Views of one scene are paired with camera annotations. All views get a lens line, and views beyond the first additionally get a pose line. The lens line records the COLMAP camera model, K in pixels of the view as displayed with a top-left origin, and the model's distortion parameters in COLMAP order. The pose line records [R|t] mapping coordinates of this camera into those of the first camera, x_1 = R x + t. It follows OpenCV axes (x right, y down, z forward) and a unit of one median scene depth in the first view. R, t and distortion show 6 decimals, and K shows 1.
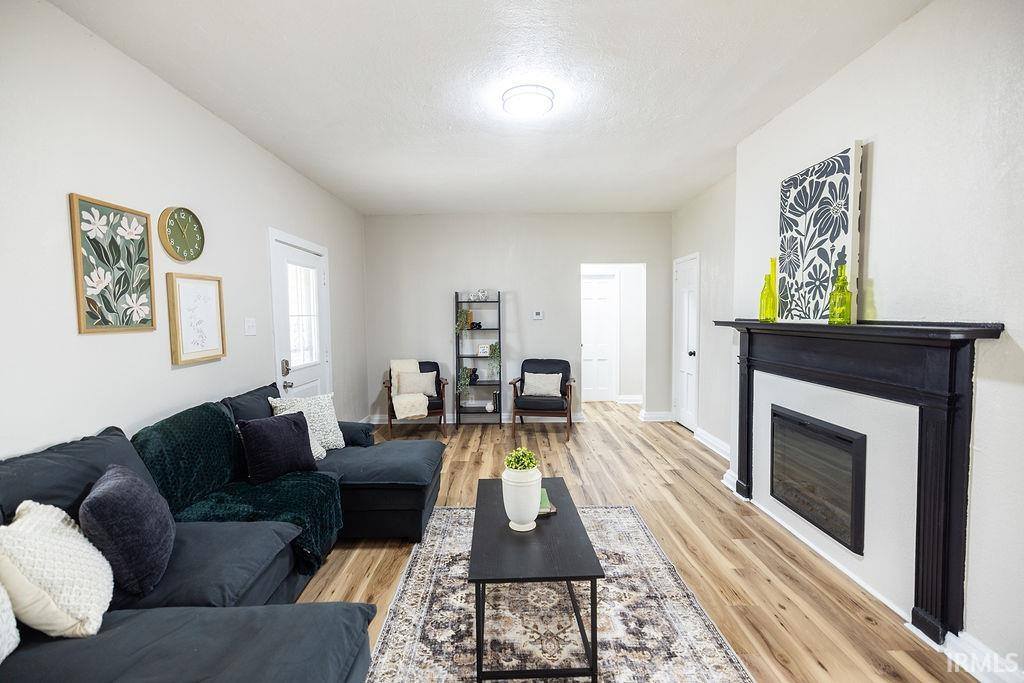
lens RADIAL K [[434.1, 0, 503.9], [0, 434.1, 336.5], [0, 0, 1]] dist [0.000413, 0.000393]
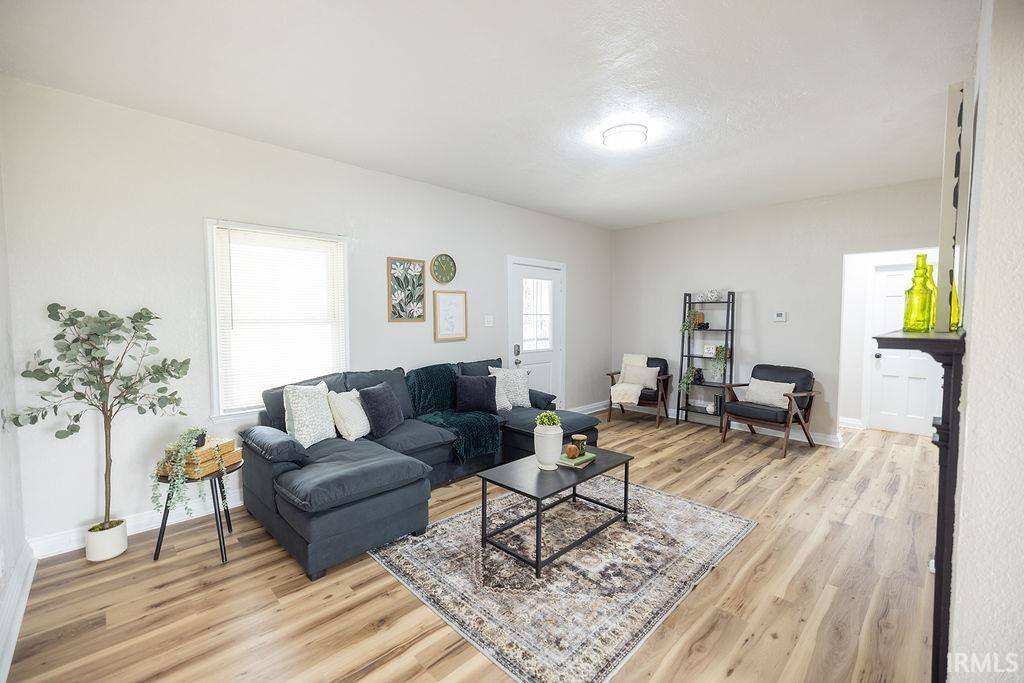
lens RADIAL K [[425.8, 0, 503.3], [0, 425.8, 335.2], [0, 0, 1]] dist [0.003283, 0.000320]
pose [[0.692148, 0.043598, -0.720437, 0.724711], [-0.044777, 0.998845, 0.017427, -0.001191], [0.720365, 0.020197, 0.693301, -0.040775]]
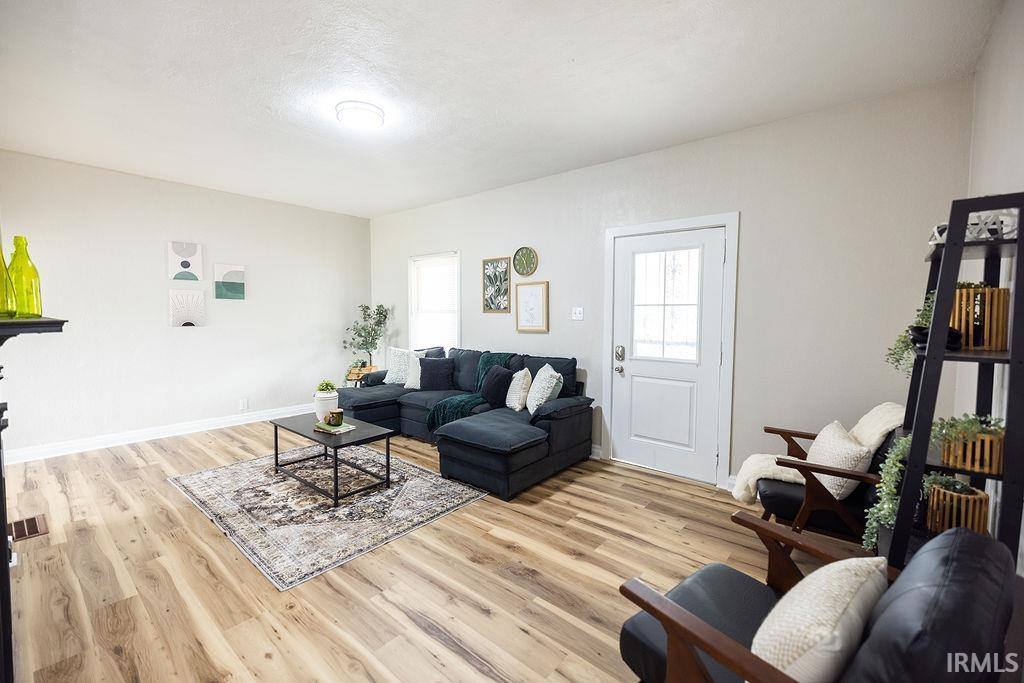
lens RADIAL K [[425.8, 0, 503.3], [0, 425.8, 335.2], [0, 0, 1]] dist [0.003283, 0.000320]
pose [[-0.641088, 0.054797, -0.765509, 0.724585], [-0.033554, 0.994493, 0.099289, -0.100966], [0.766734, 0.089338, -0.635718, 2.123256]]
